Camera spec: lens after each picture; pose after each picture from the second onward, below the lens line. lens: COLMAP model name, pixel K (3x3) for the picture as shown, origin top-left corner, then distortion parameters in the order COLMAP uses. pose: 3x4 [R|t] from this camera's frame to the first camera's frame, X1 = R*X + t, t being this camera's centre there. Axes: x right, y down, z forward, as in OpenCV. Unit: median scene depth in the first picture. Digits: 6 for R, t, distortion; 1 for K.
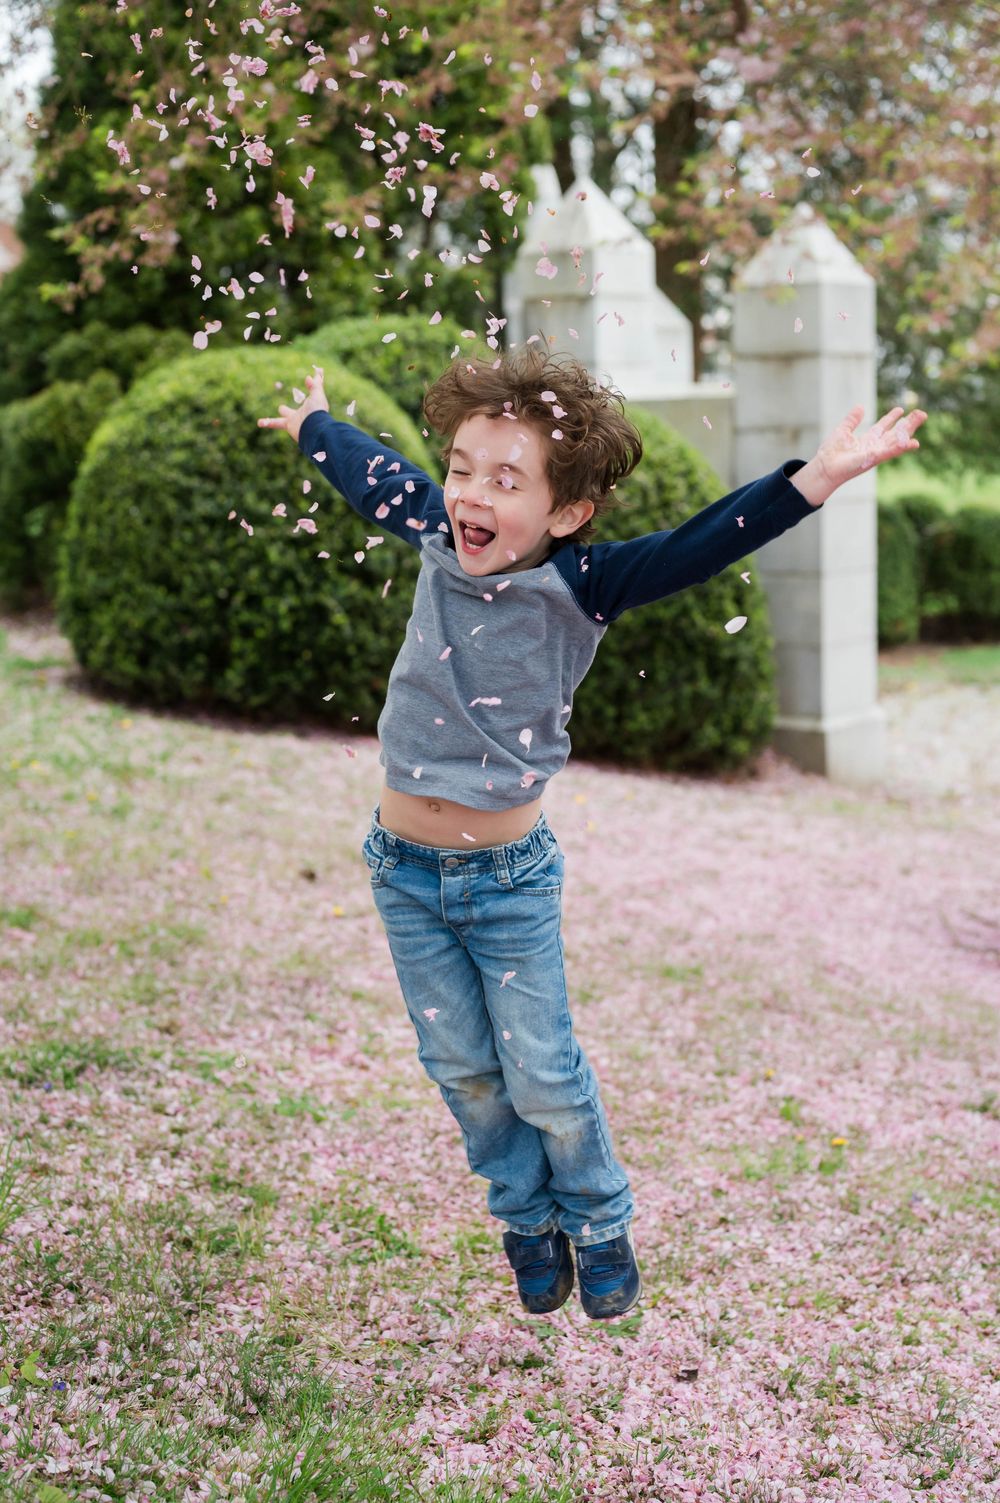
lens RADIAL K [[2115.5, 0, 488.4], [0, 2115.5, 753.6], [0, 0, 1]] dist [-0.036738, 0.000000]
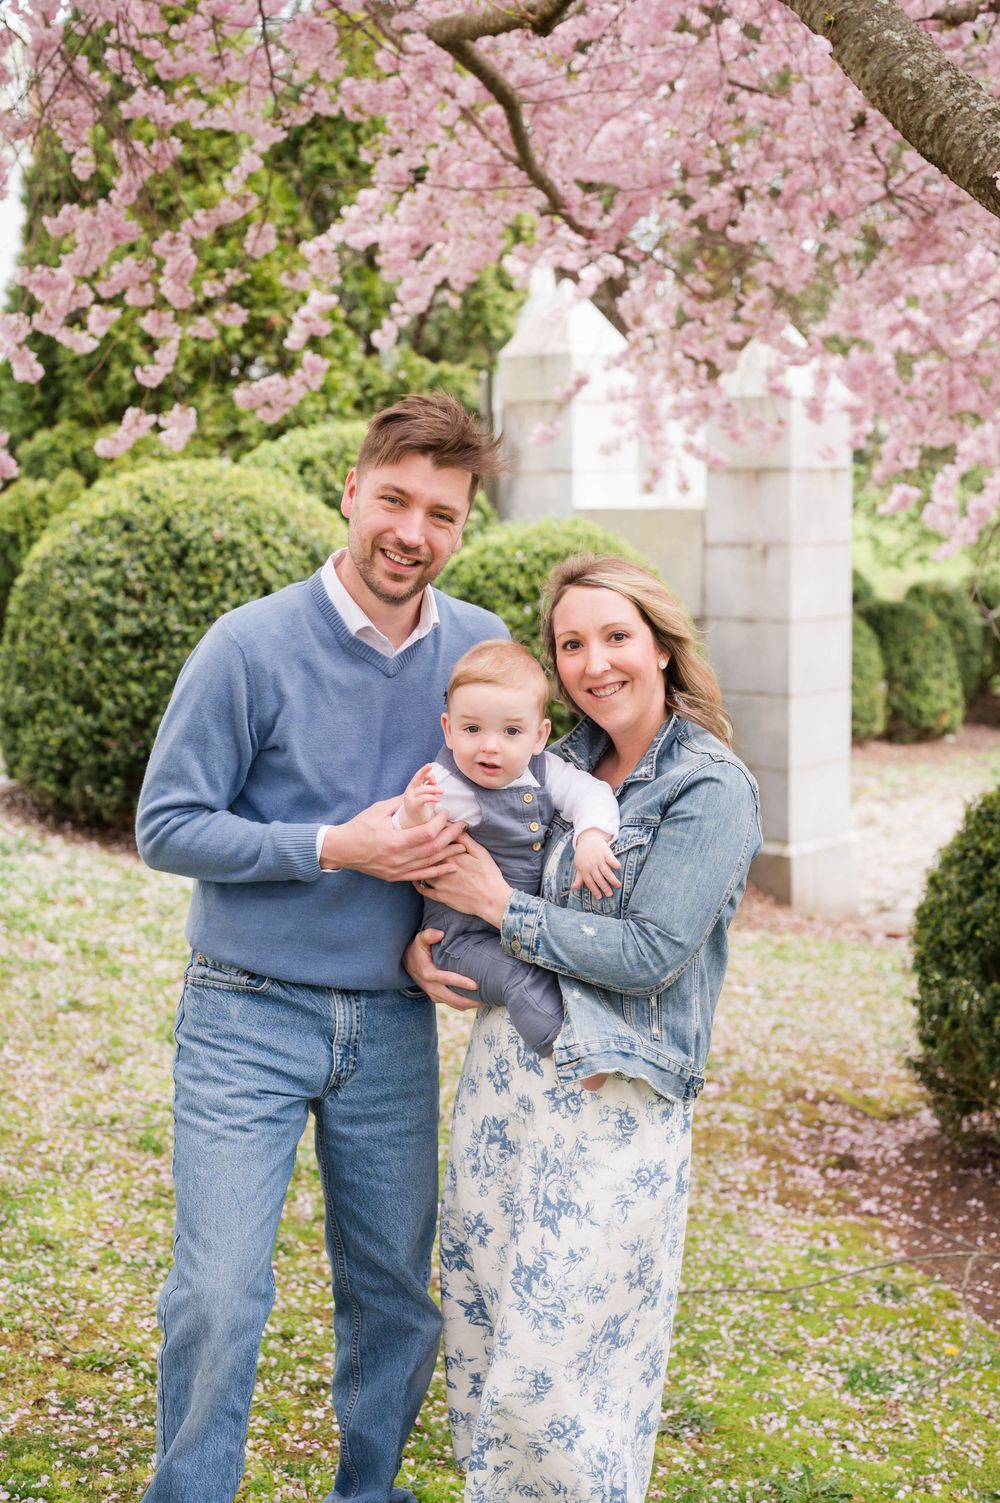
lens RADIAL K [[2115.5, 0, 499.0], [0, 2115.5, 745.9], [0, 0, 1]] dist [-0.036738, 0.000000]
pose [[0.997782, 0.024863, -0.061748, 0.101695], [-0.026104, 0.999472, -0.019370, -0.046805], [0.061234, 0.020939, 0.997904, 0.029101]]
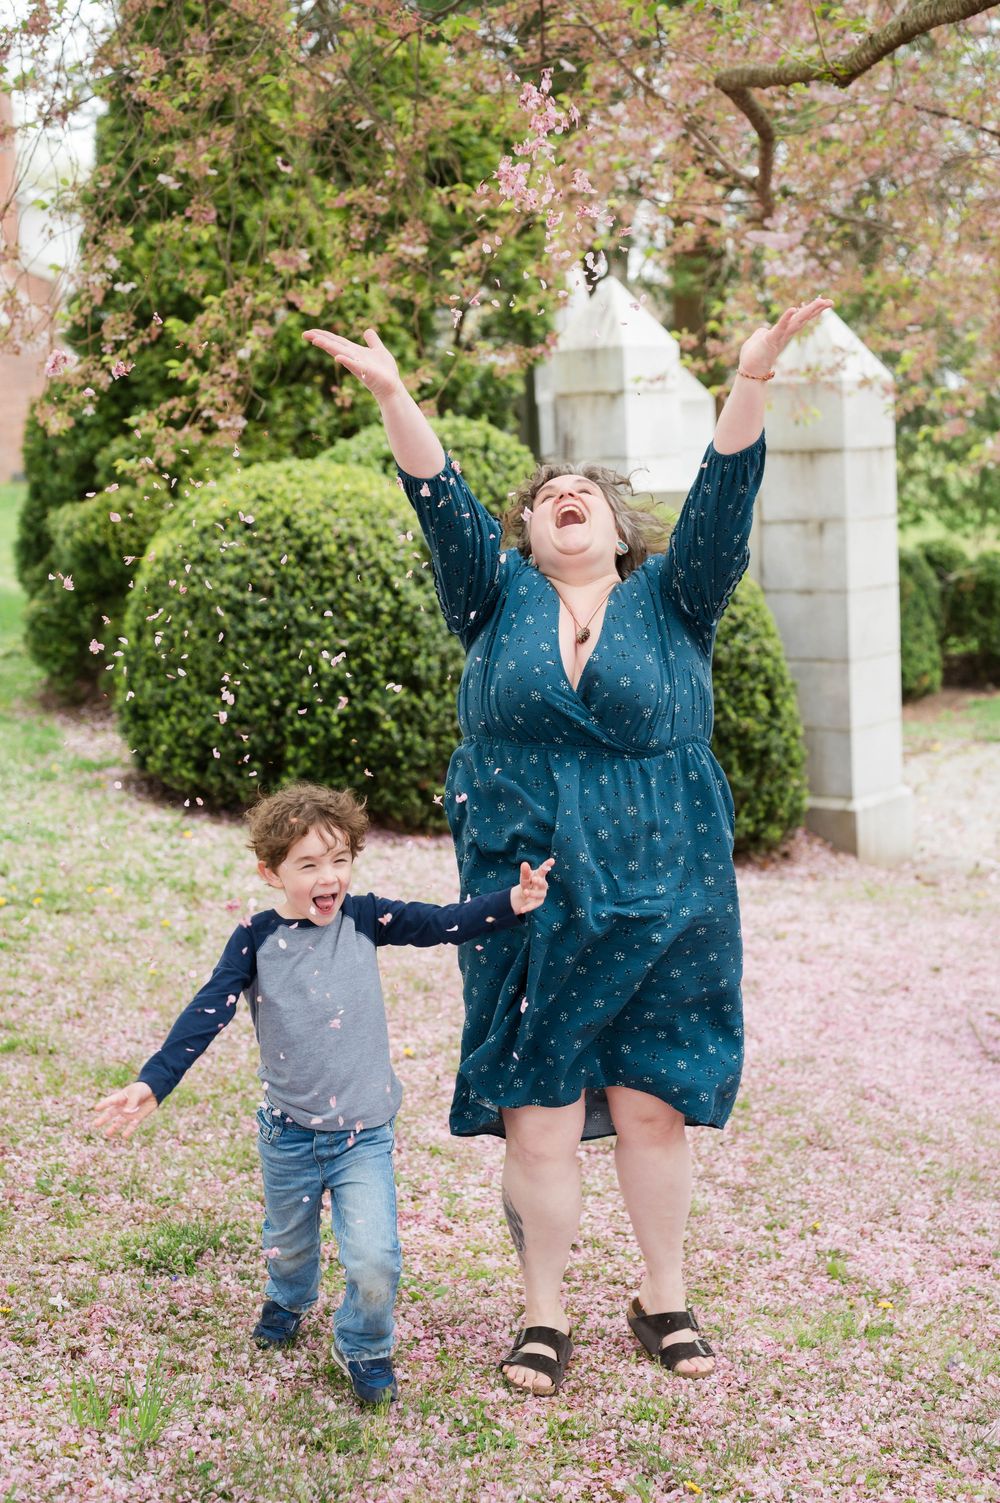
lens RADIAL K [[2115.5, 0, 506.1], [0, 2115.5, 749.4], [0, 0, 1]] dist [-0.036738, 0.000000]
pose [[0.999823, -0.018510, -0.003448, -0.008961], [0.018476, 0.999781, -0.009867, -0.040364], [0.003630, 0.009802, 0.999945, -0.044834]]
